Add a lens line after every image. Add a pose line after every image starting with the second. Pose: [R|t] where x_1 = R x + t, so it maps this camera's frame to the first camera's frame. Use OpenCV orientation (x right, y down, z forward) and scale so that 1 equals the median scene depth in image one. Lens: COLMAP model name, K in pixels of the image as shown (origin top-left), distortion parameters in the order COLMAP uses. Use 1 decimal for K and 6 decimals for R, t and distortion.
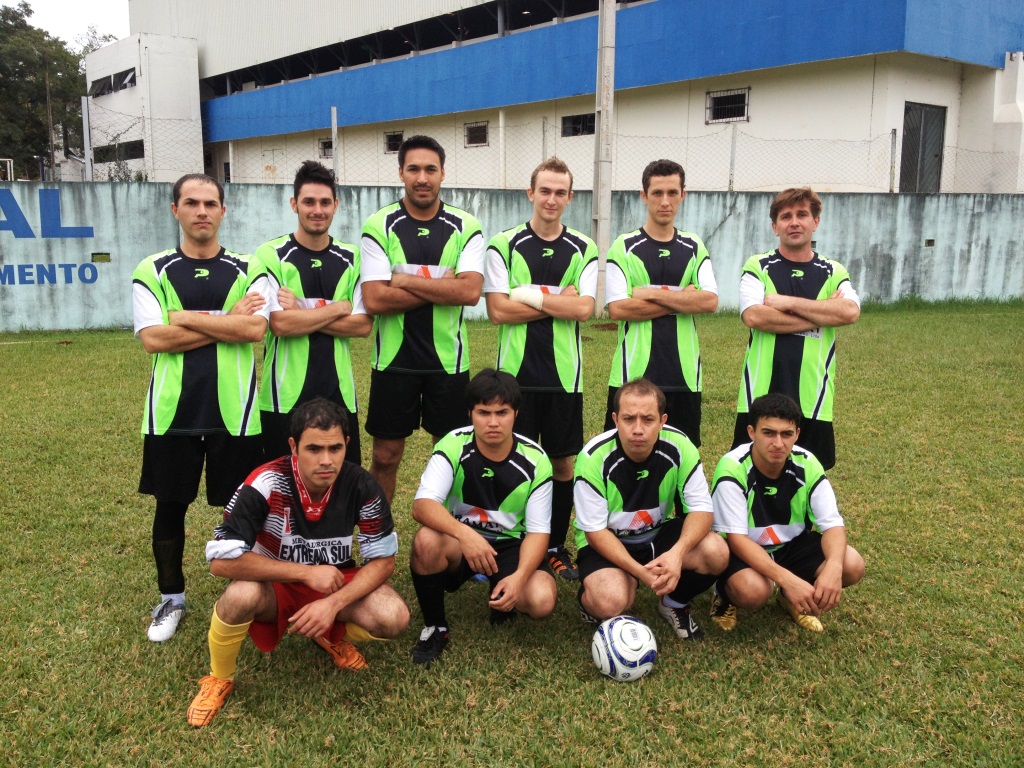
lens RADIAL K [[959.6, 0, 508.2], [0, 959.6, 380.8], [0, 0, 1]] dist [0.140203, -0.283196]
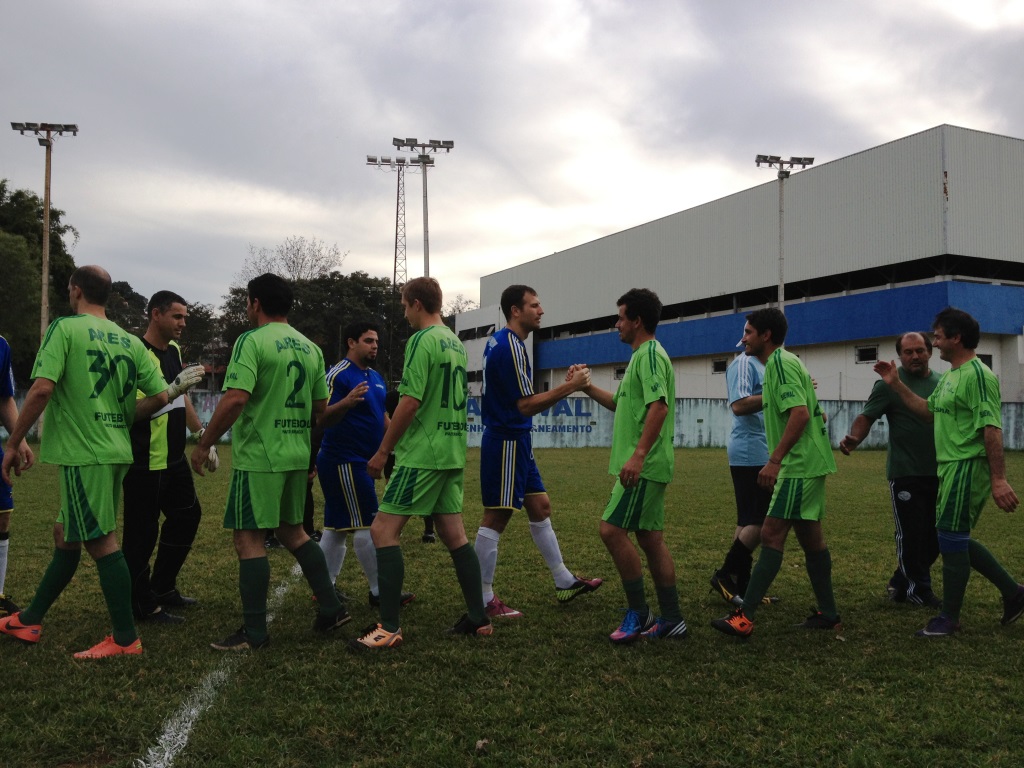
lens RADIAL K [[959.6, 0, 508.2], [0, 959.6, 380.8], [0, 0, 1]] dist [0.140203, -0.283196]
pose [[0.972814, -0.005226, -0.231528, -0.006943], [-0.043954, 0.977407, -0.206744, 0.257698], [0.227378, 0.211300, 0.950606, -1.313720]]
